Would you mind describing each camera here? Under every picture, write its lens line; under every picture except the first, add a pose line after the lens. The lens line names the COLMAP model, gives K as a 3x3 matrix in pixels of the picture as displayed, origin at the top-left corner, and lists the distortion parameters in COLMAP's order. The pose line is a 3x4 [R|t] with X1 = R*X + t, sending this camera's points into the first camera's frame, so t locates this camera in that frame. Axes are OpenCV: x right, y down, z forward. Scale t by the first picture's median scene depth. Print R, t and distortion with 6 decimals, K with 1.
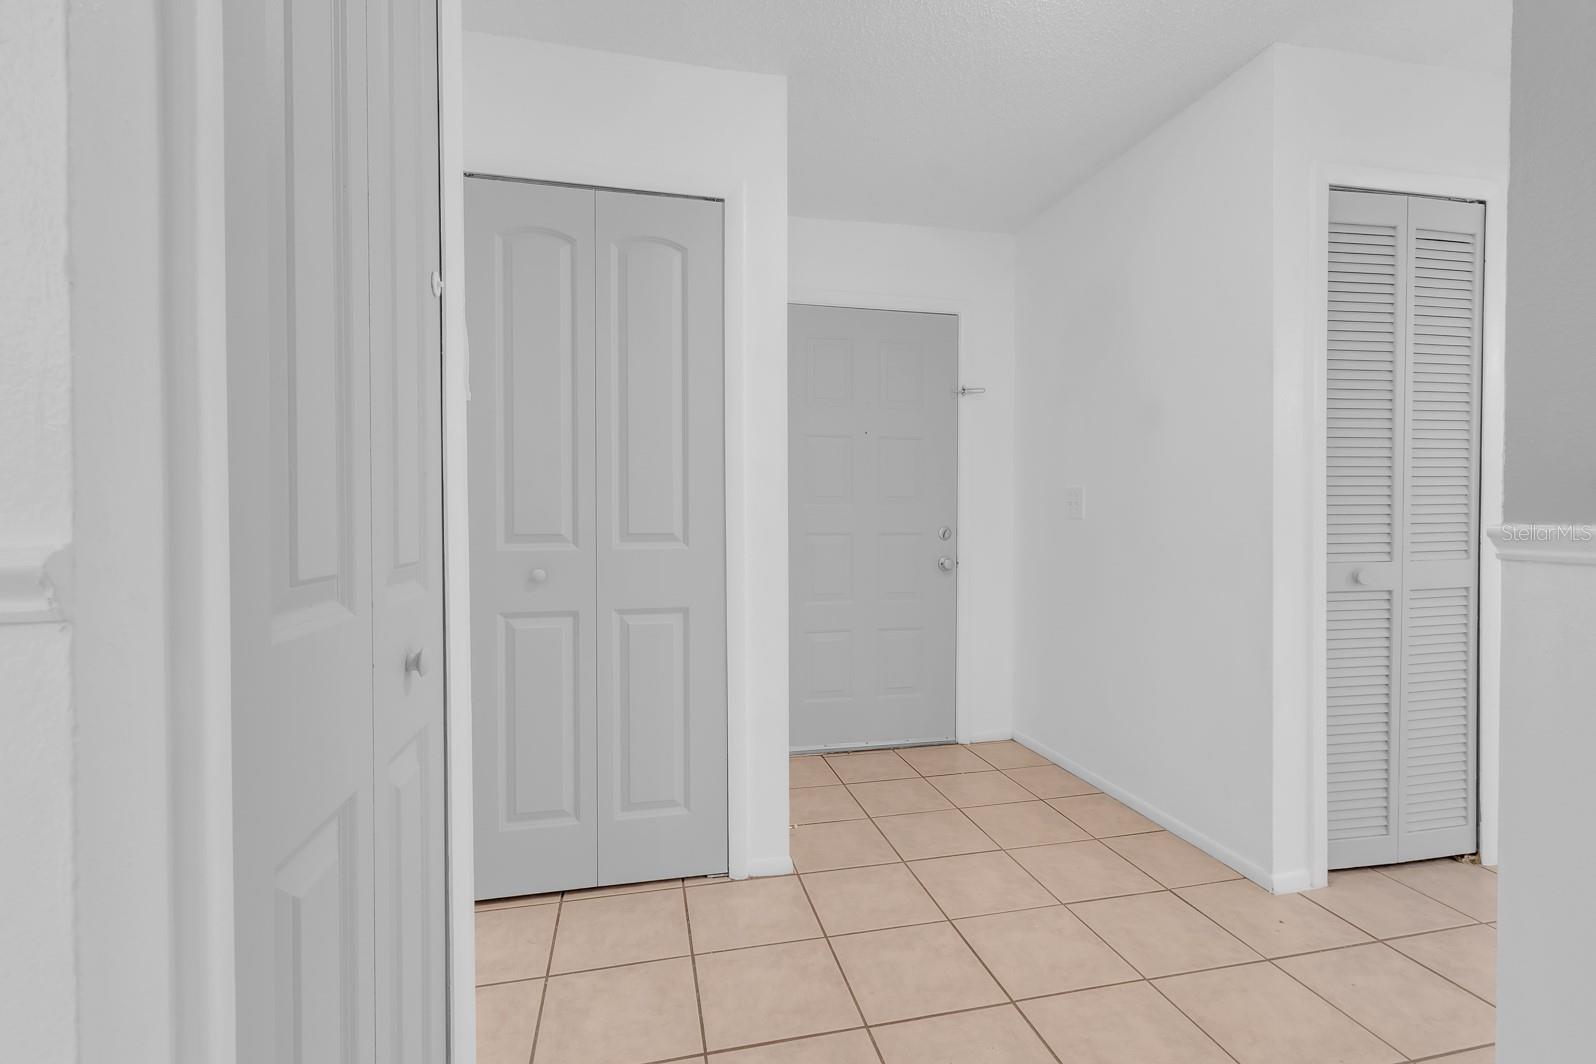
lens RADIAL K [[763.9, 0, 806.5], [0, 763.9, 523.4], [0, 0, 1]] dist [-0.003441, -0.000107]
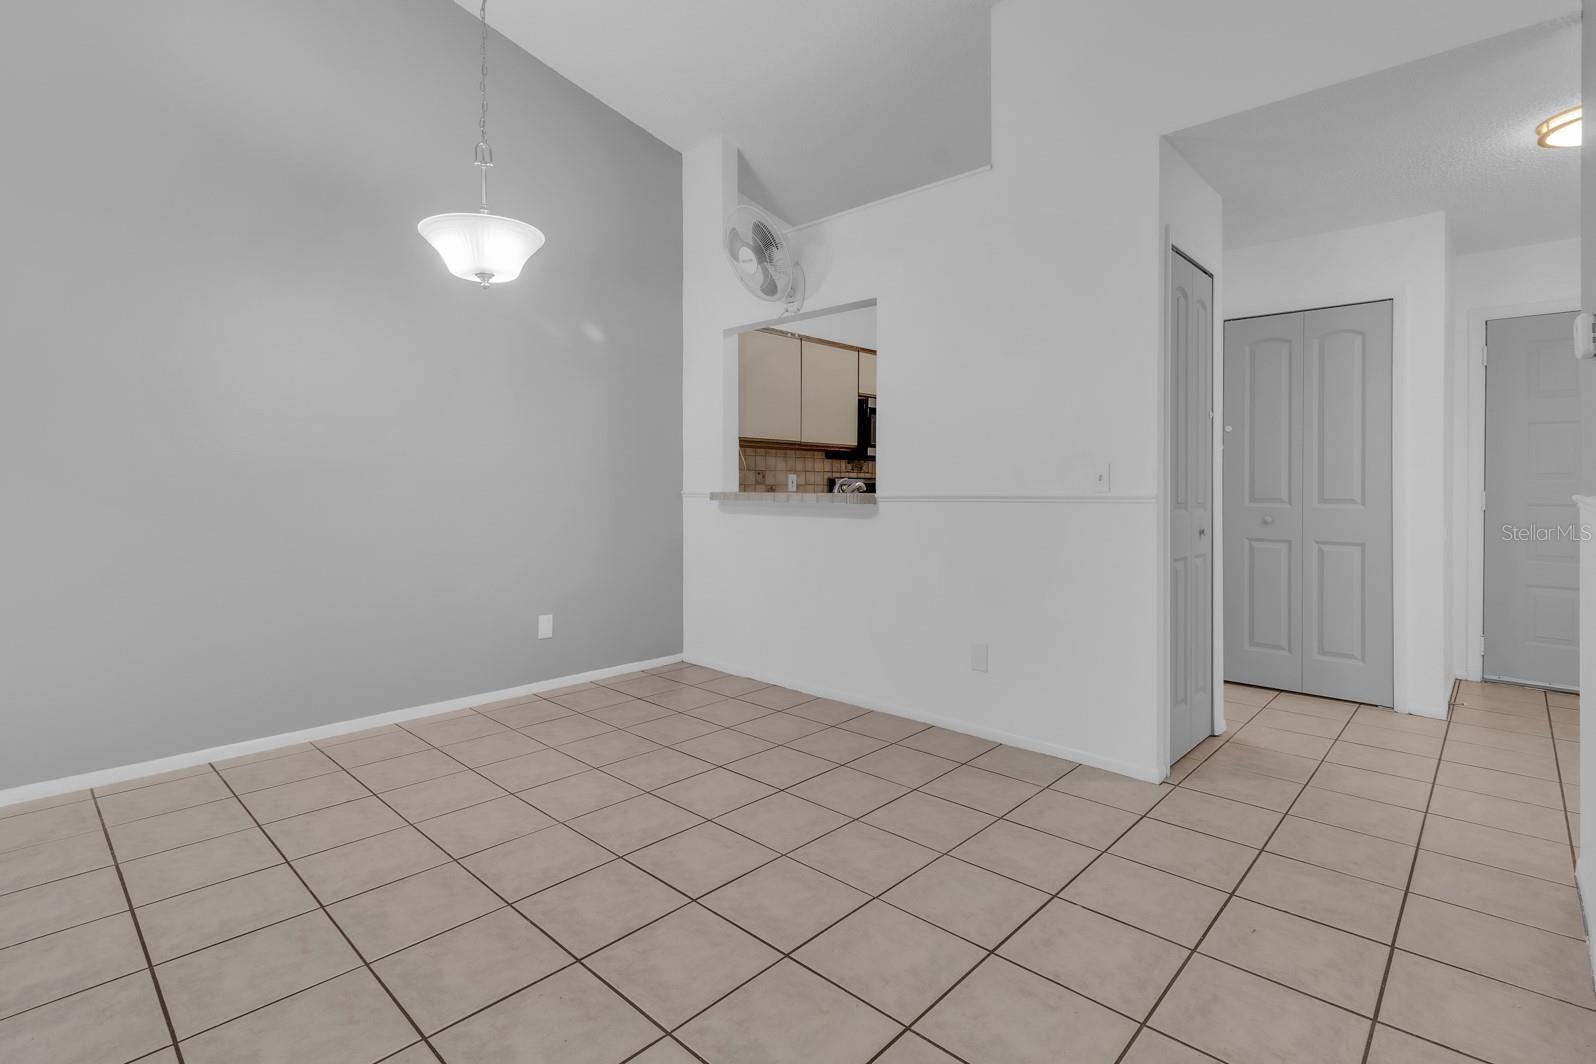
lens RADIAL K [[747.0, 0, 802.7], [0, 747.0, 485.8], [0, 0, 1]] dist [-0.001866, -0.000129]
pose [[0.569709, 0.003099, -0.821840, 0.511297], [-0.013620, 0.999891, -0.005671, 0.009189], [0.821733, 0.014424, 0.569689, -1.003579]]
